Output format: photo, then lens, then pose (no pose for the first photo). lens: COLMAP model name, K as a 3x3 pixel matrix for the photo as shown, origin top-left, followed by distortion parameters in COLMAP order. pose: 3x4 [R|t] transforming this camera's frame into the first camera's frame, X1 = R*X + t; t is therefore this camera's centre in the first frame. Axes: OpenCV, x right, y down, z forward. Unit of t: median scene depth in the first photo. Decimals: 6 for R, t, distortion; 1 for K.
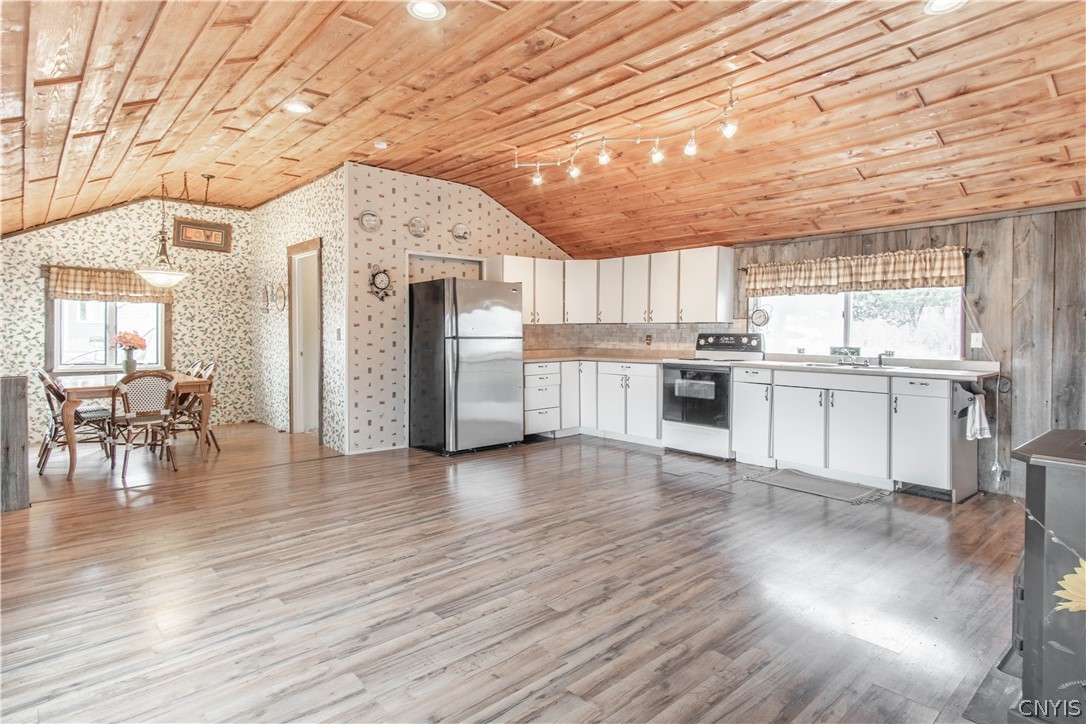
lens RADIAL K [[584.6, 0, 540.0], [0, 584.6, 345.0], [0, 0, 1]] dist [0.004941, 0.000252]
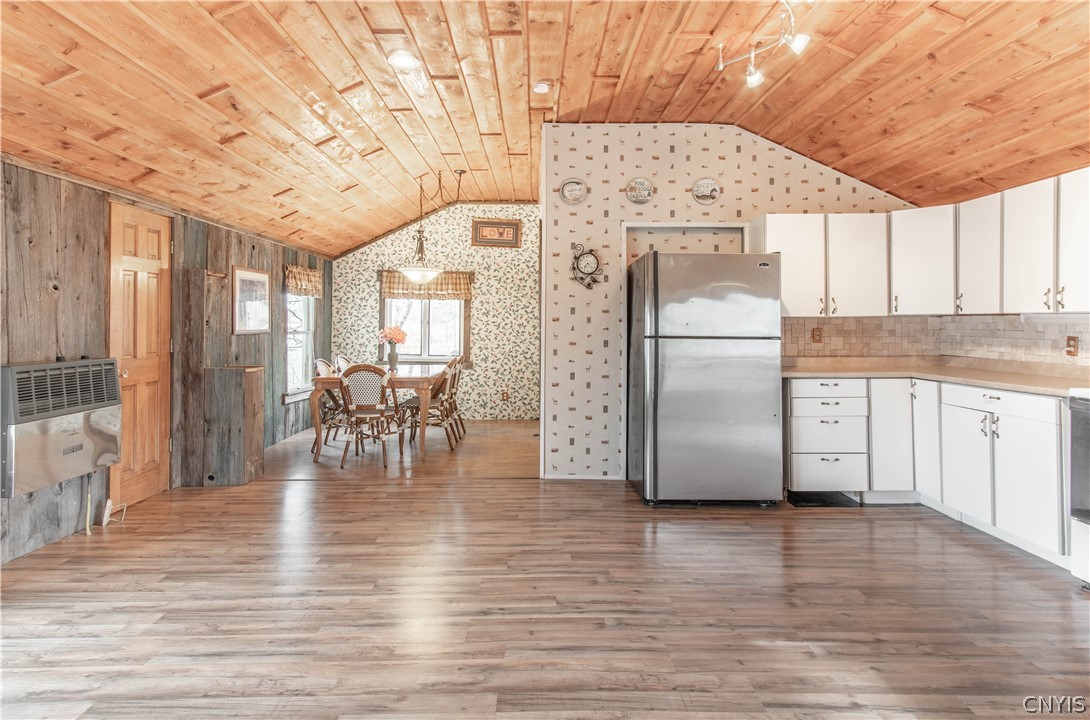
lens RADIAL K [[582.7, 0, 544.4], [0, 582.7, 317.3], [0, 0, 1]] dist [0.006247, 0.000940]
pose [[0.757372, -0.006907, -0.652948, 0.199927], [-0.016944, 0.999399, -0.030227, -0.011990], [0.652764, 0.033957, 0.756800, 0.363576]]
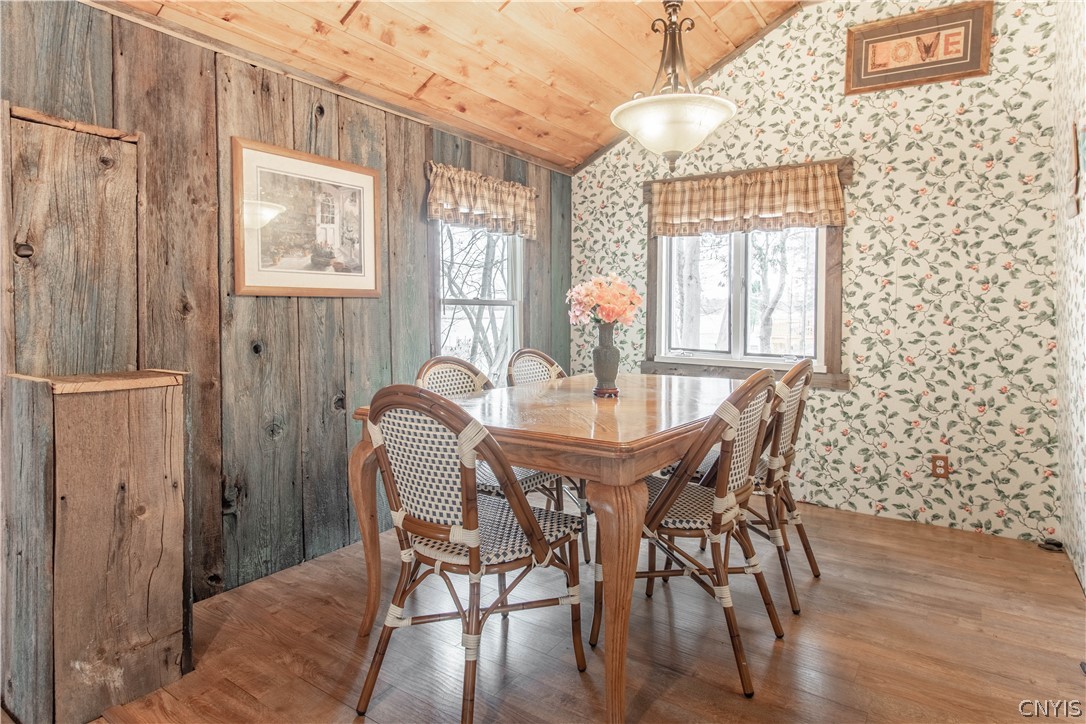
lens RADIAL K [[588.2, 0, 576.6], [0, 588.2, 313.2], [0, 0, 1]] dist [0.006020, 0.001486]
pose [[0.269448, -0.002279, -0.963012, -0.315075], [-0.025547, 0.999628, -0.009513, 0.006474], [0.962676, 0.027165, 0.269290, 0.857722]]
